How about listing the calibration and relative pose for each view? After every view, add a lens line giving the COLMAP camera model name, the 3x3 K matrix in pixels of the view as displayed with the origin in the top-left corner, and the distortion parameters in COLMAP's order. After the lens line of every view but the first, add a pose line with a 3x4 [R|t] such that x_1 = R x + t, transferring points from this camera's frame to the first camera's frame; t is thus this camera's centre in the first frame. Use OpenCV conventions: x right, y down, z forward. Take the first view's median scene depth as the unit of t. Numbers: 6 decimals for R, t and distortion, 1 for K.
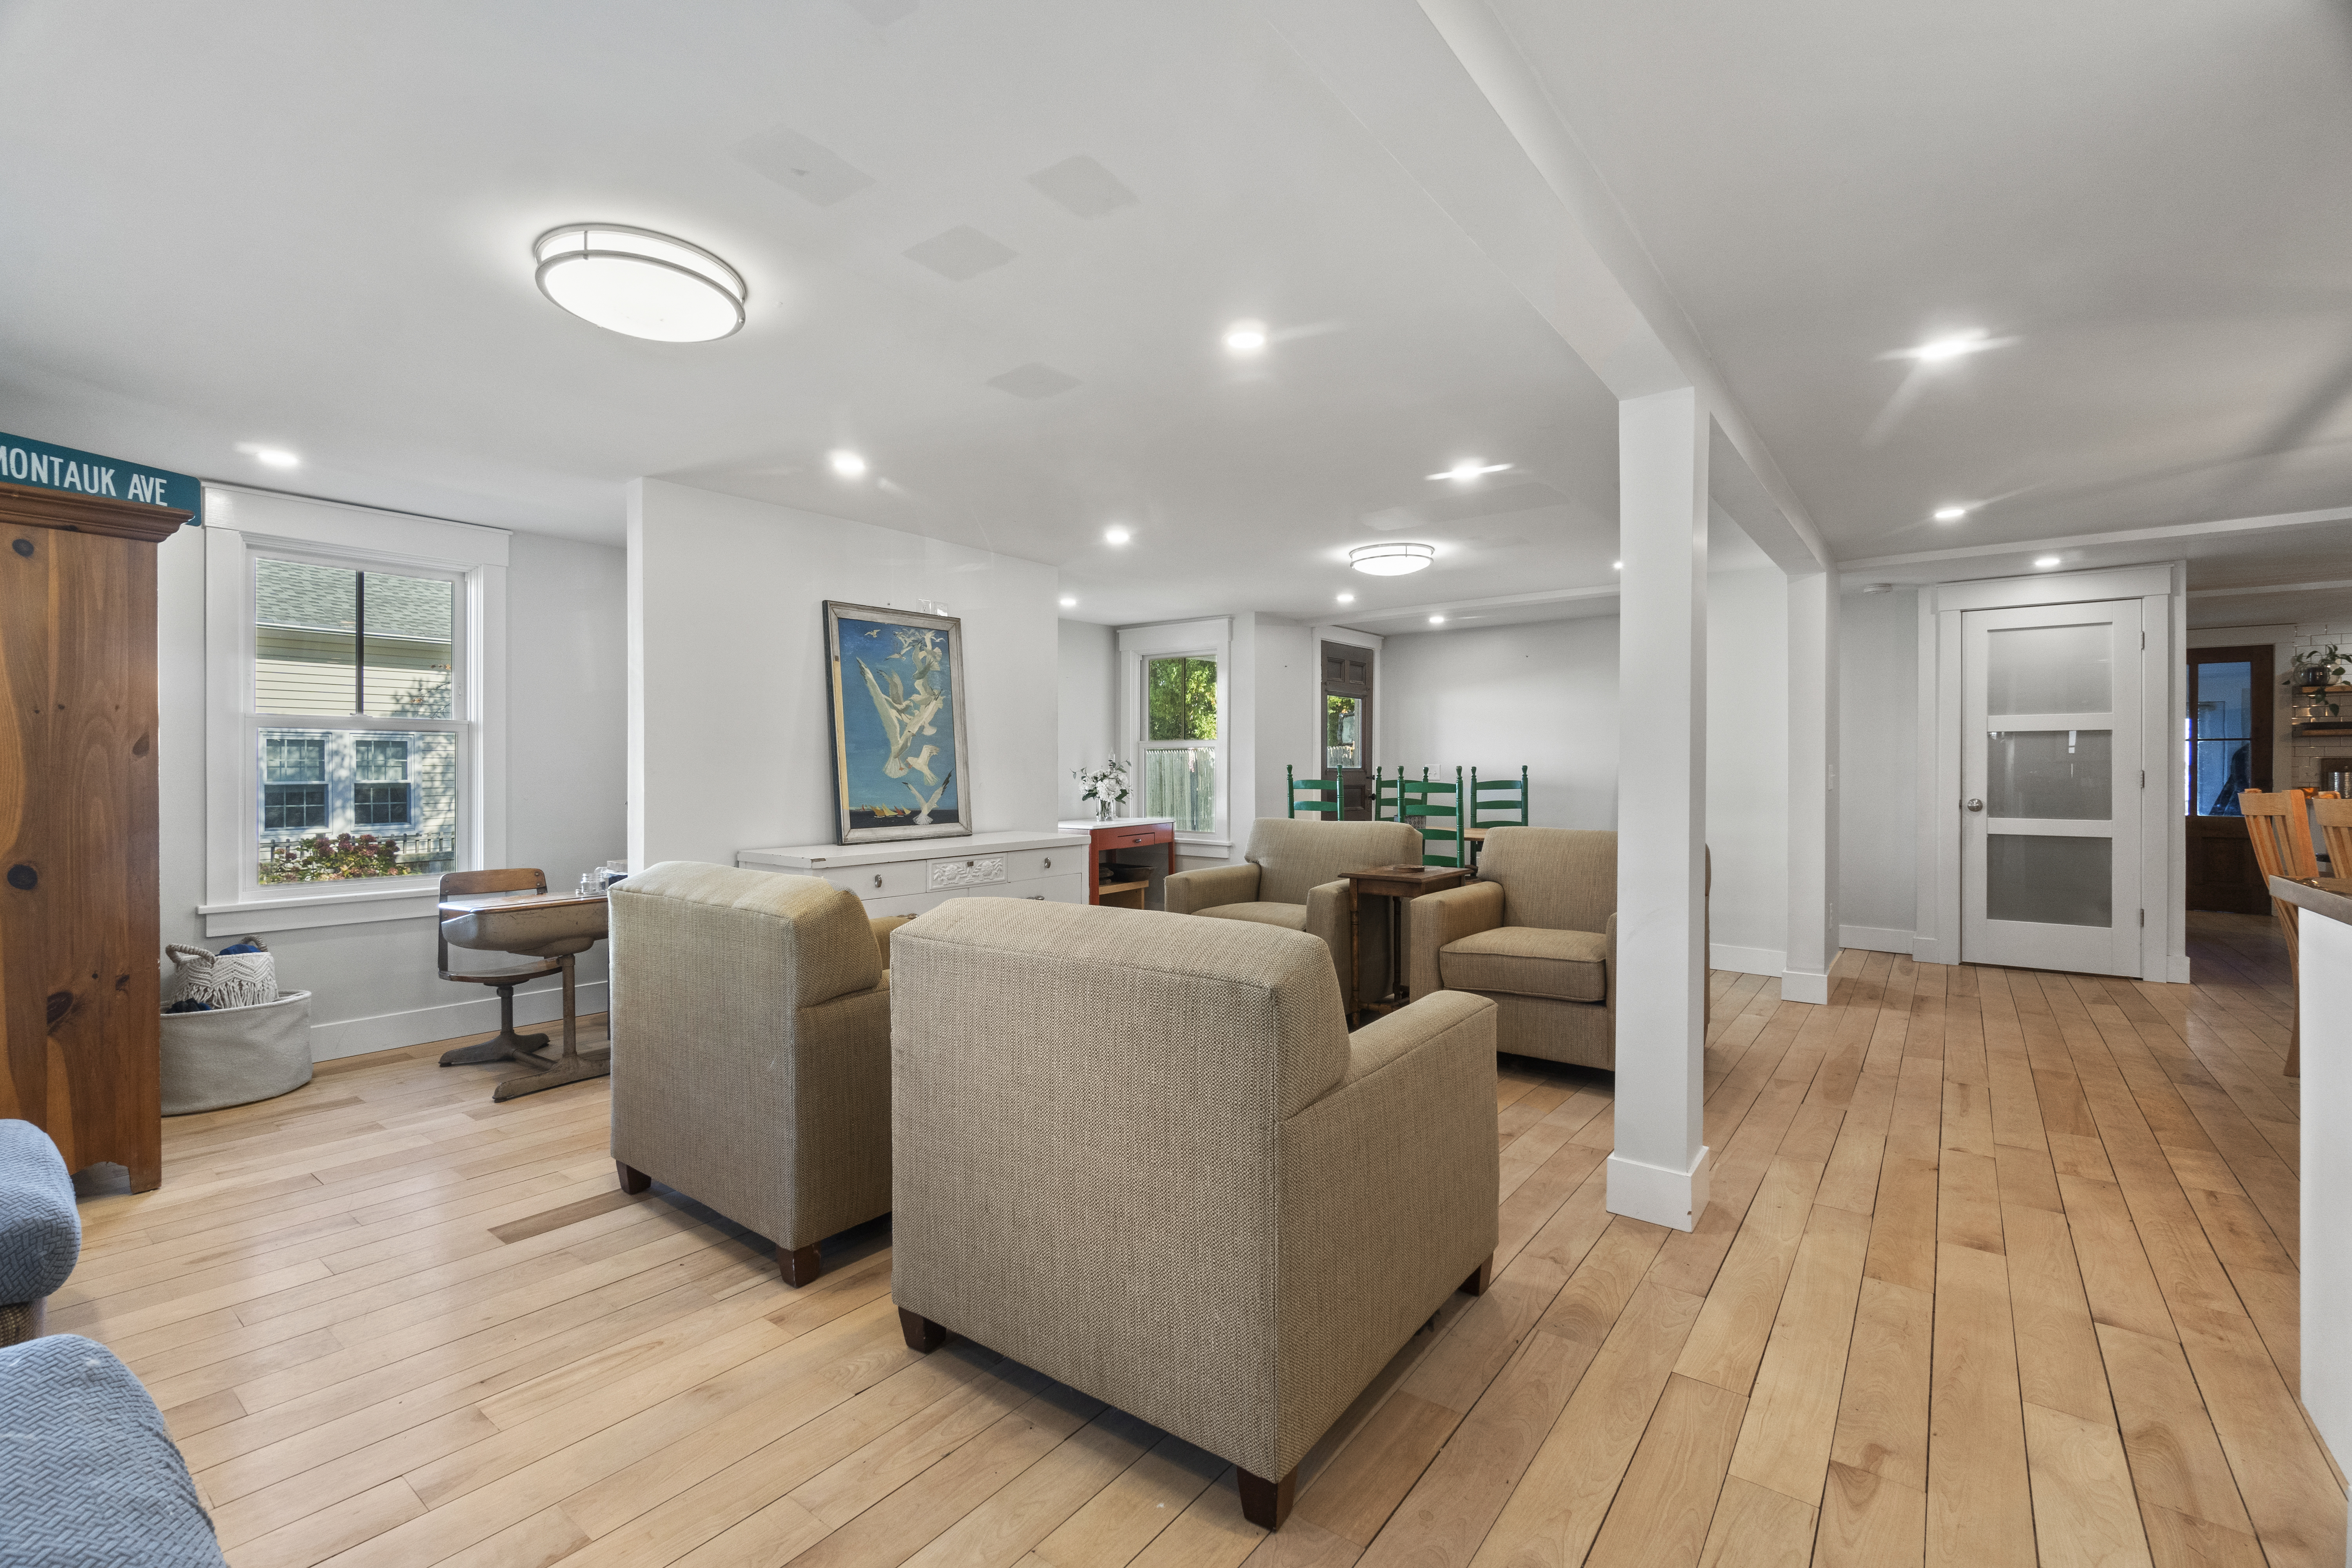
lens RADIAL K [[1027.1, 0, 1174.2], [0, 1027.1, 769.3], [0, 0, 1]] dist [0.001548, 0.000443]
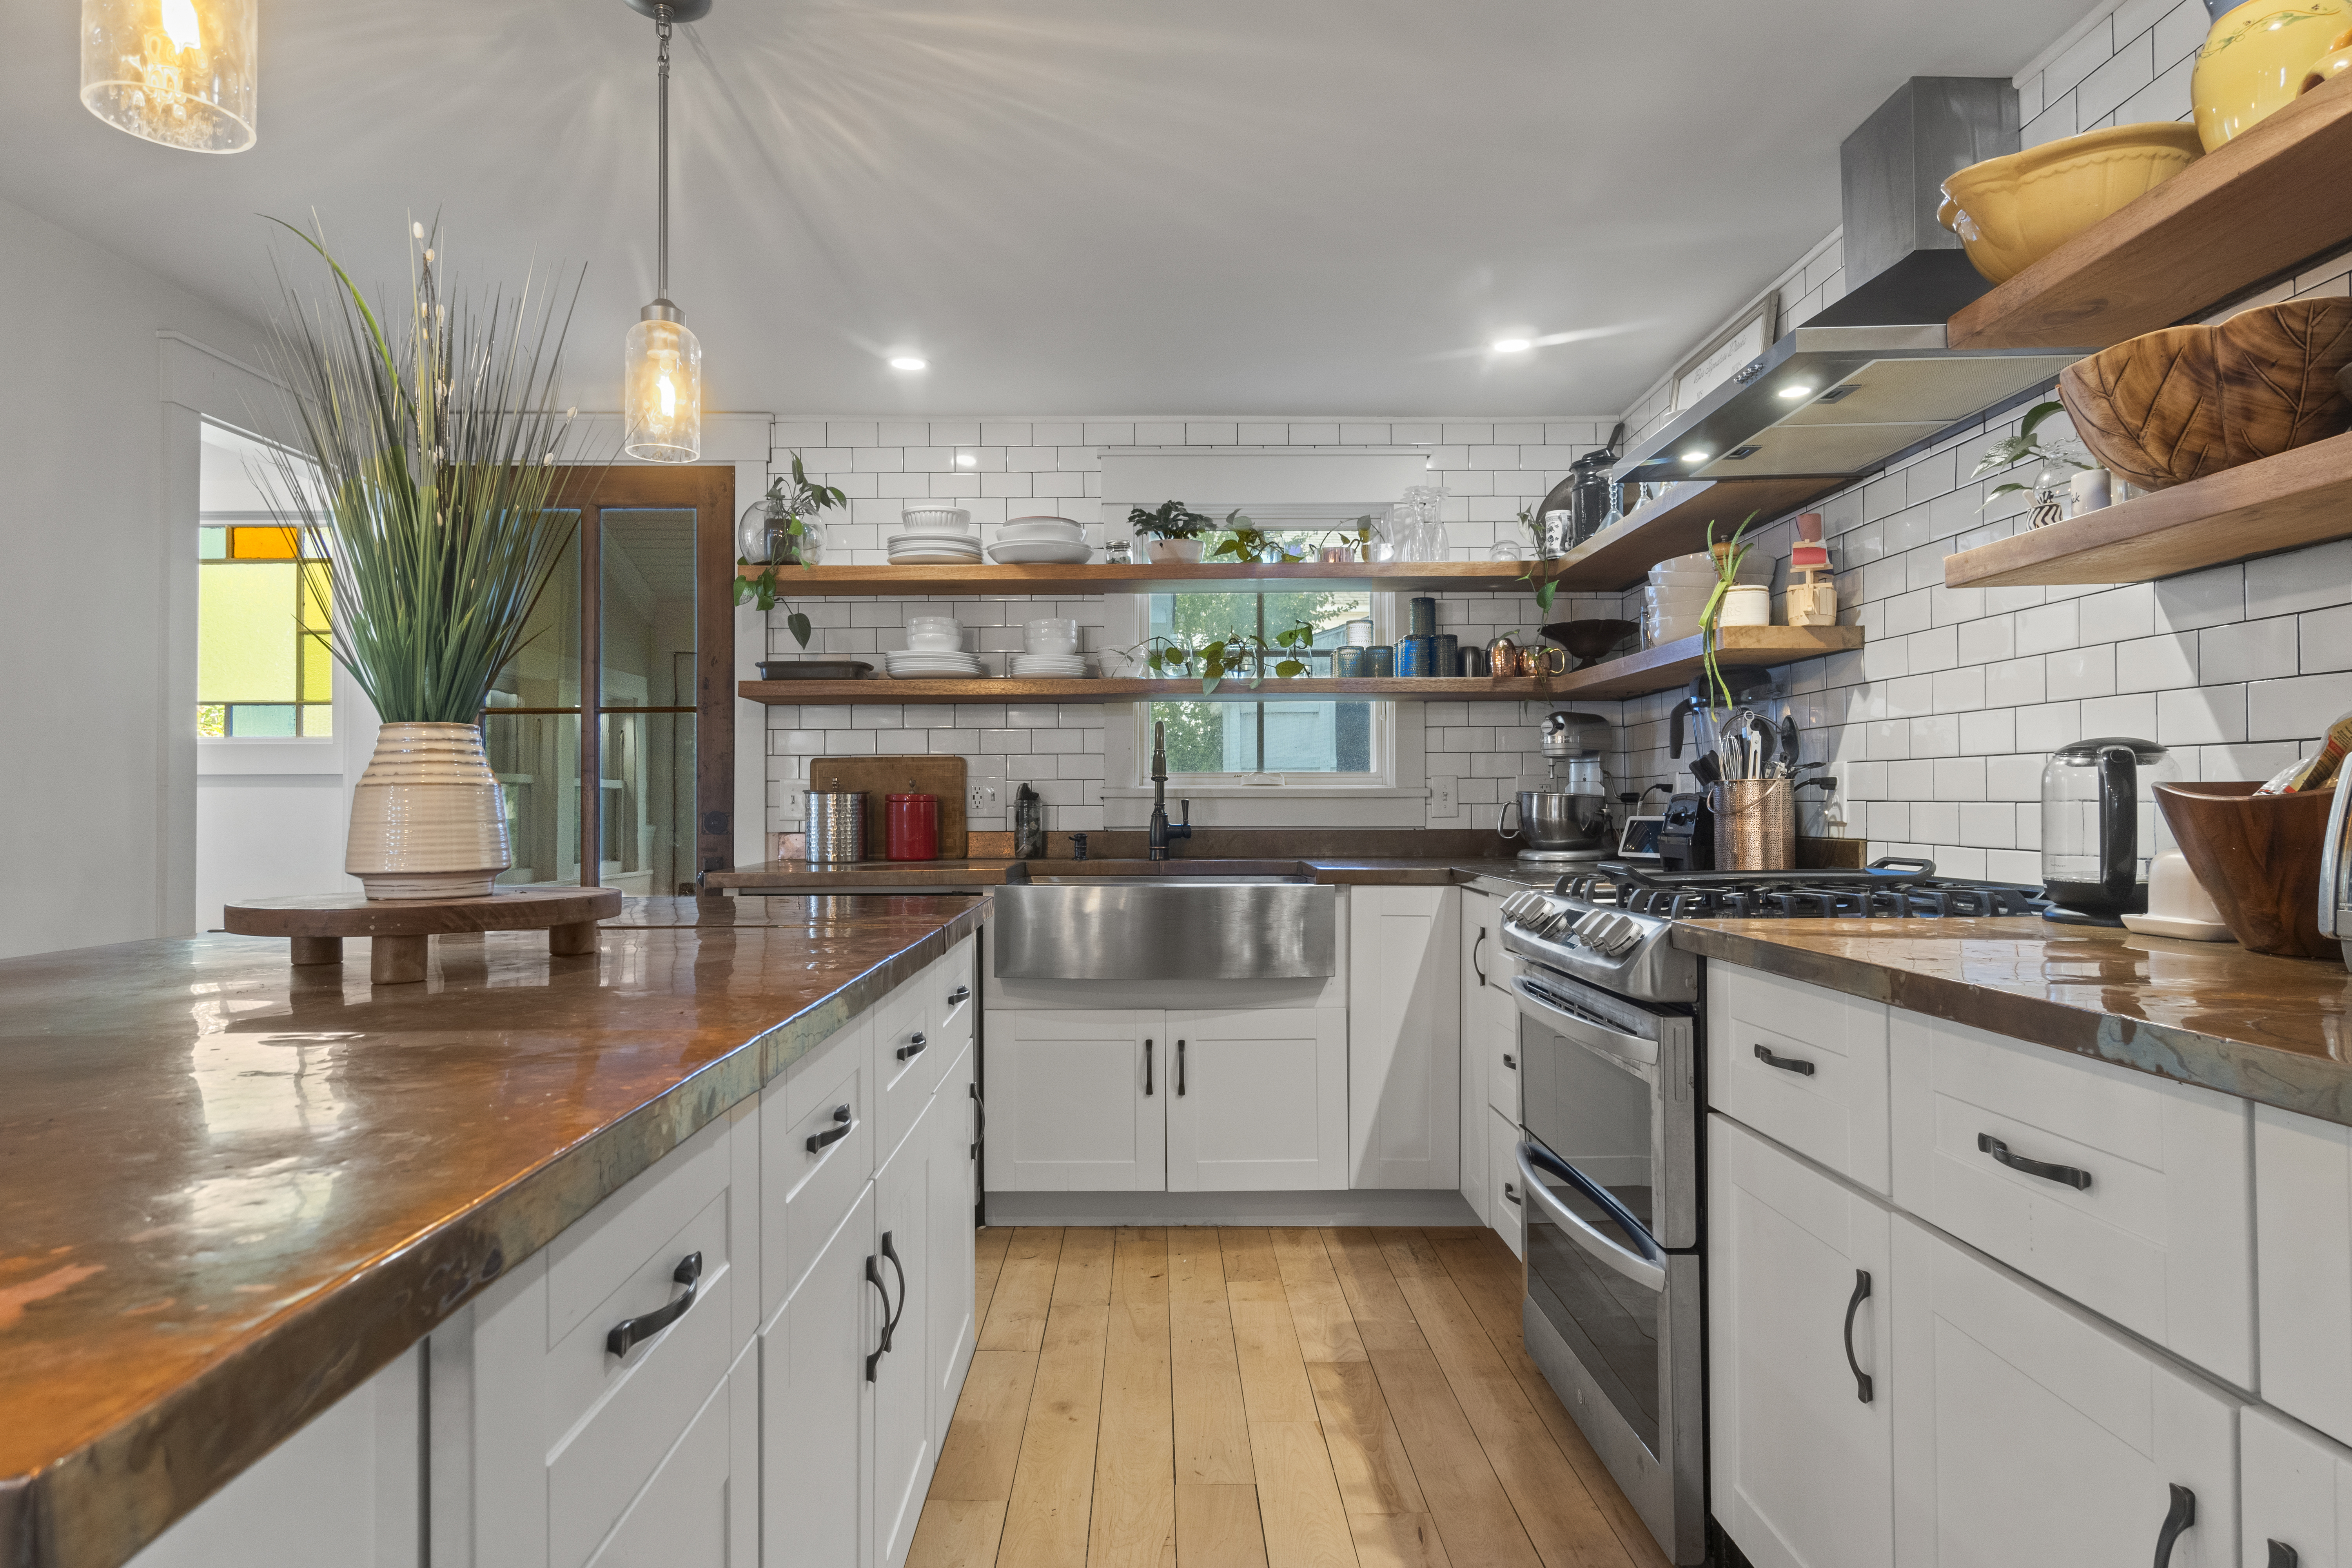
lens RADIAL K [[1340.9, 0, 1164.7], [0, 1340.9, 781.9], [0, 0, 1]] dist [0.000927, 0.001074]
pose [[0.791188, 0.005554, 0.611548, 1.224973], [0.005272, 0.999860, -0.015902, 0.009432], [-0.611551, 0.015806, 0.791047, 0.692052]]
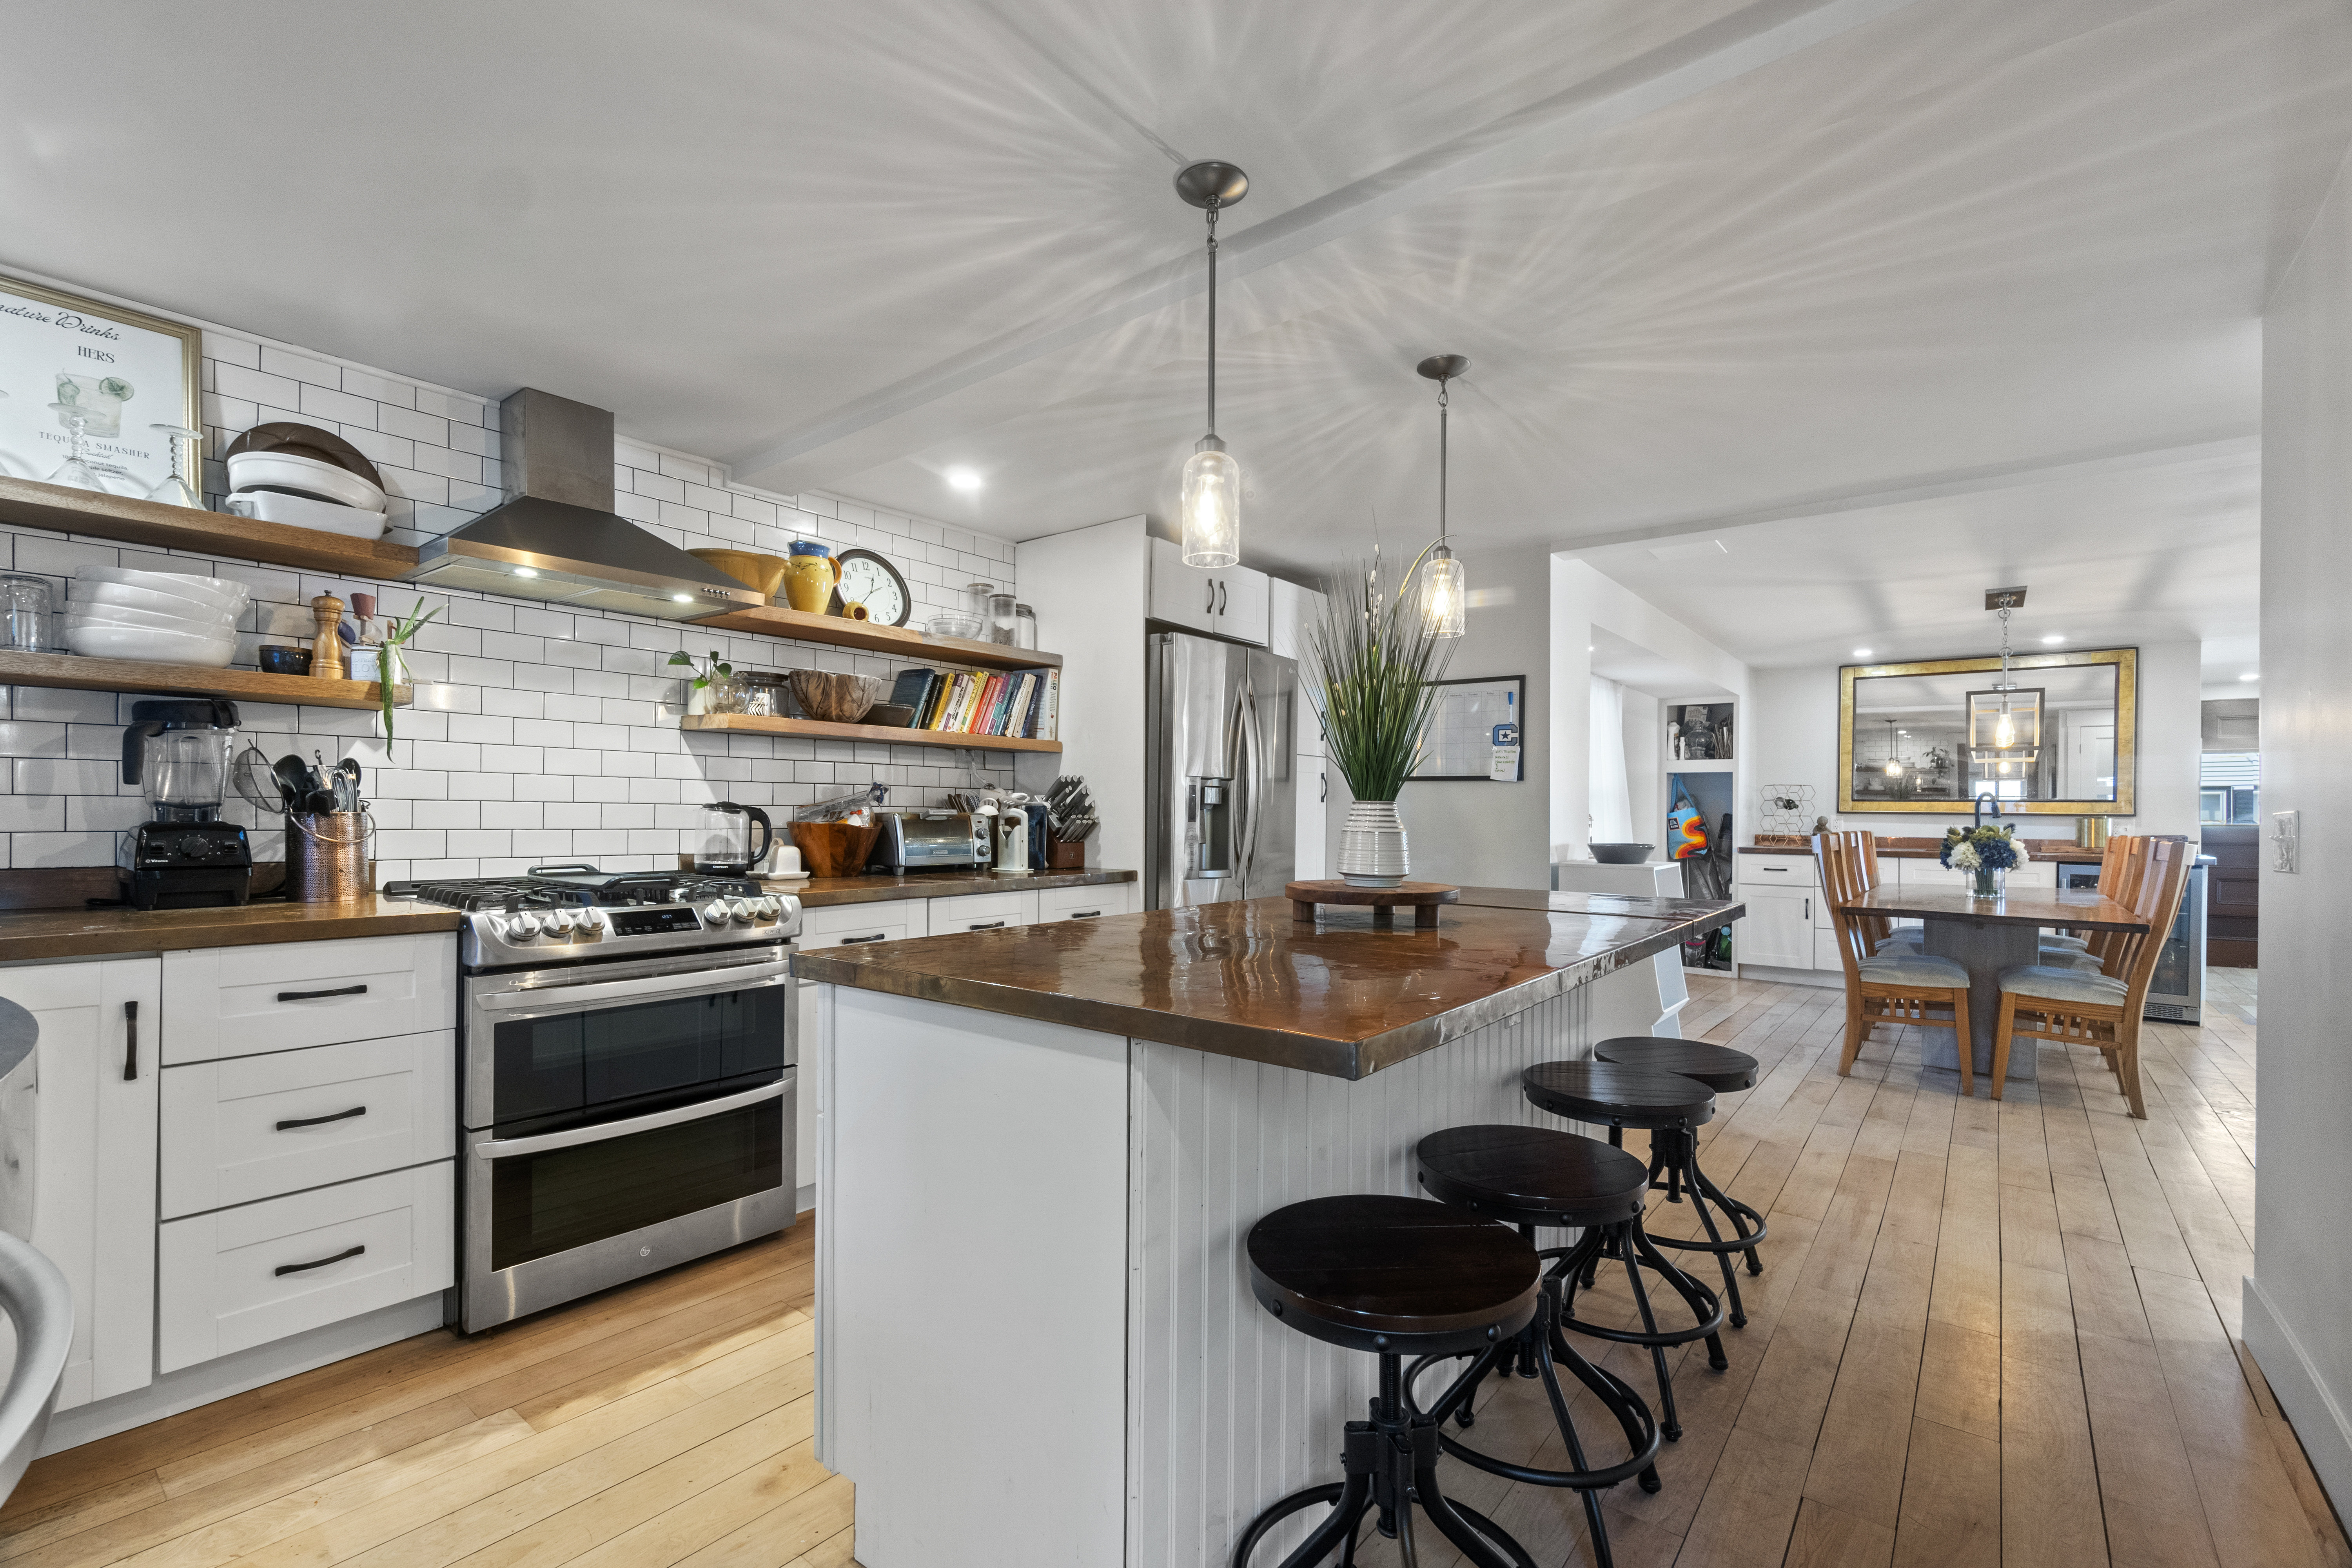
lens RADIAL K [[1033.3, 0, 1176.2], [0, 1033.3, 815.0], [0, 0, 1]] dist [0.000033, 0.000109]
pose [[-0.999706, -0.008761, 0.022609, 1.332503], [-0.008736, 0.999961, 0.001188, -0.000066], [-0.022619, 0.000990, -0.999744, 1.349888]]
